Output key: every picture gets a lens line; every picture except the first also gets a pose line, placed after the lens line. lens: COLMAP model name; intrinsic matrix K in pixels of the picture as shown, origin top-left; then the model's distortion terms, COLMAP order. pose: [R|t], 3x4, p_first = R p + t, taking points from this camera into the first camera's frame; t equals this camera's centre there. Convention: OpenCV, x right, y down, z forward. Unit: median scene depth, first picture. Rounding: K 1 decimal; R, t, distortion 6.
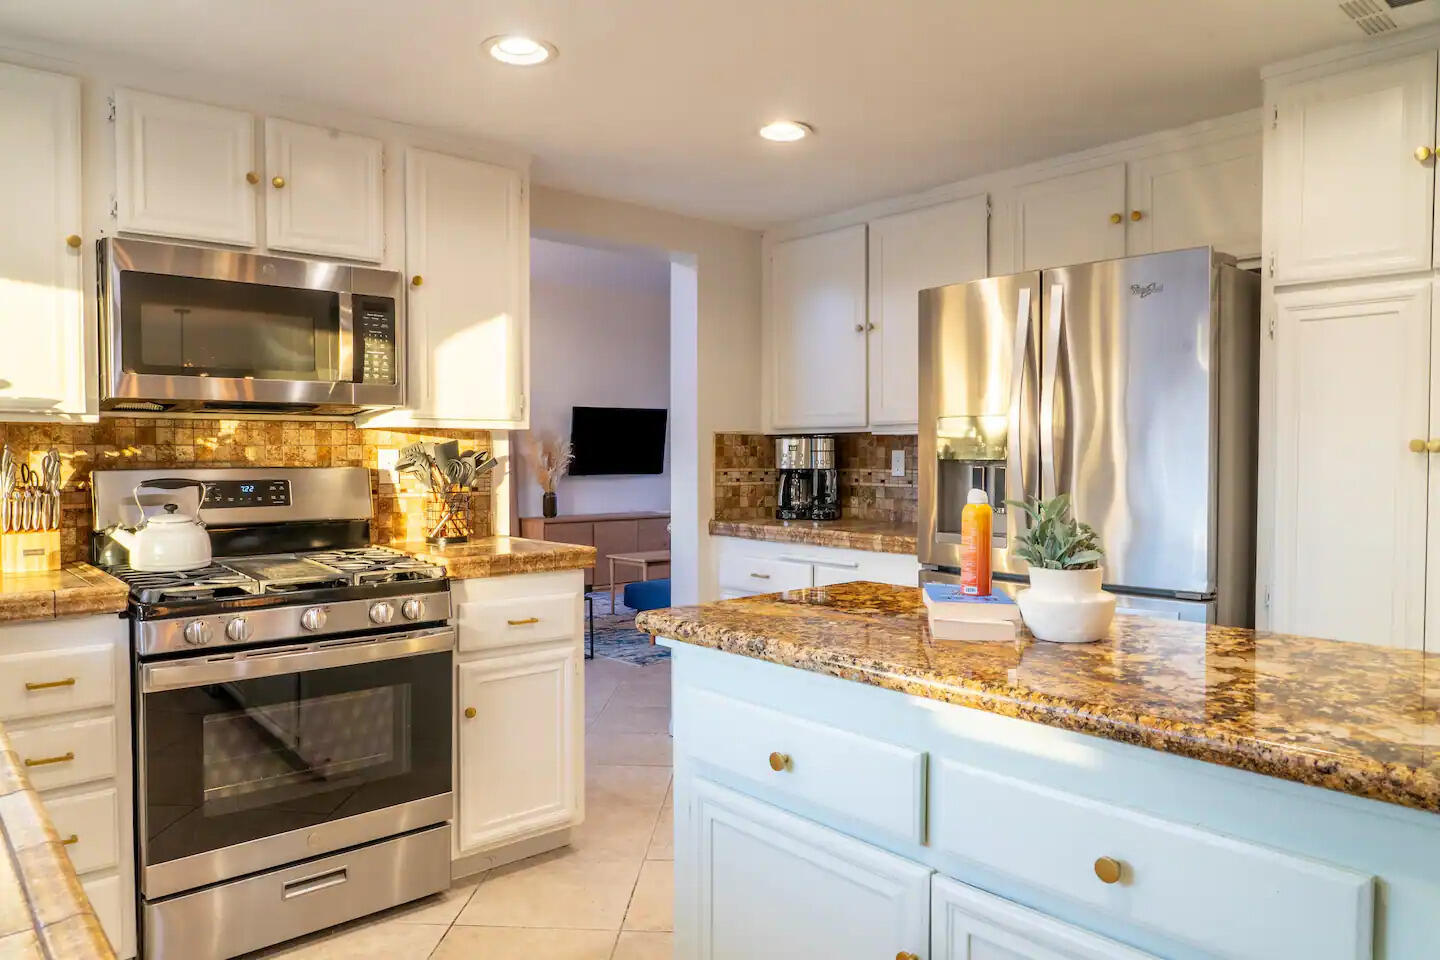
lens RADIAL K [[975.3, 0, 720.0], [0, 975.3, 480.0], [0, 0, 1]] dist [0.002066, 0.003375]
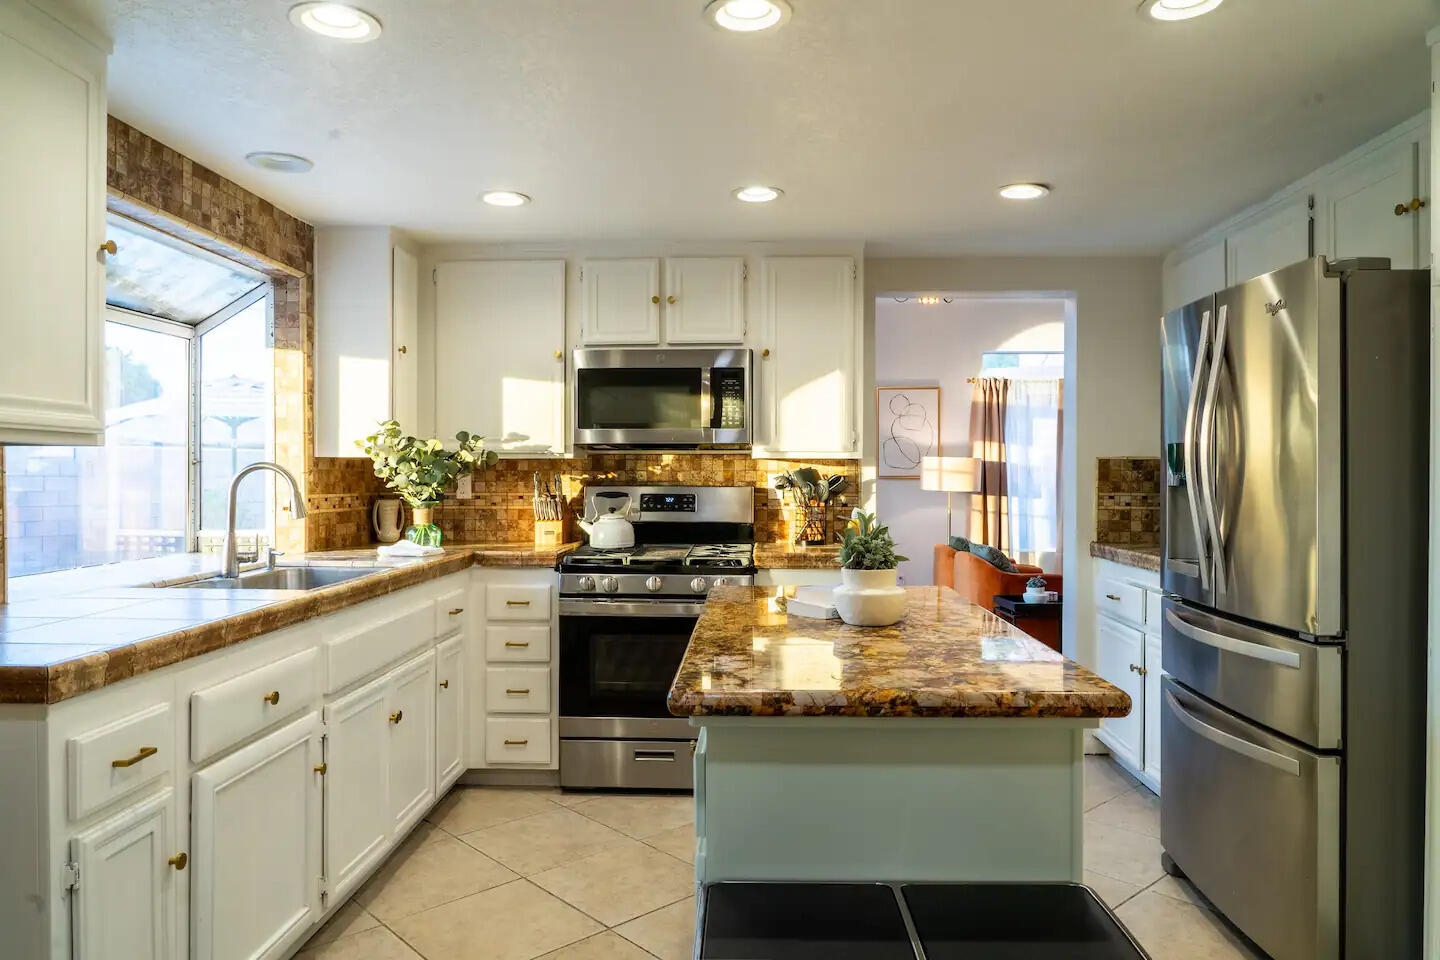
lens RADIAL K [[975.3, 0, 720.0], [0, 975.3, 480.0], [0, 0, 1]] dist [0.002066, 0.003375]
pose [[0.724364, 0.006548, -0.689386, 0.612749], [-0.022706, 0.999639, -0.014363, -0.001698], [0.689043, 0.026057, 0.724252, -0.044612]]
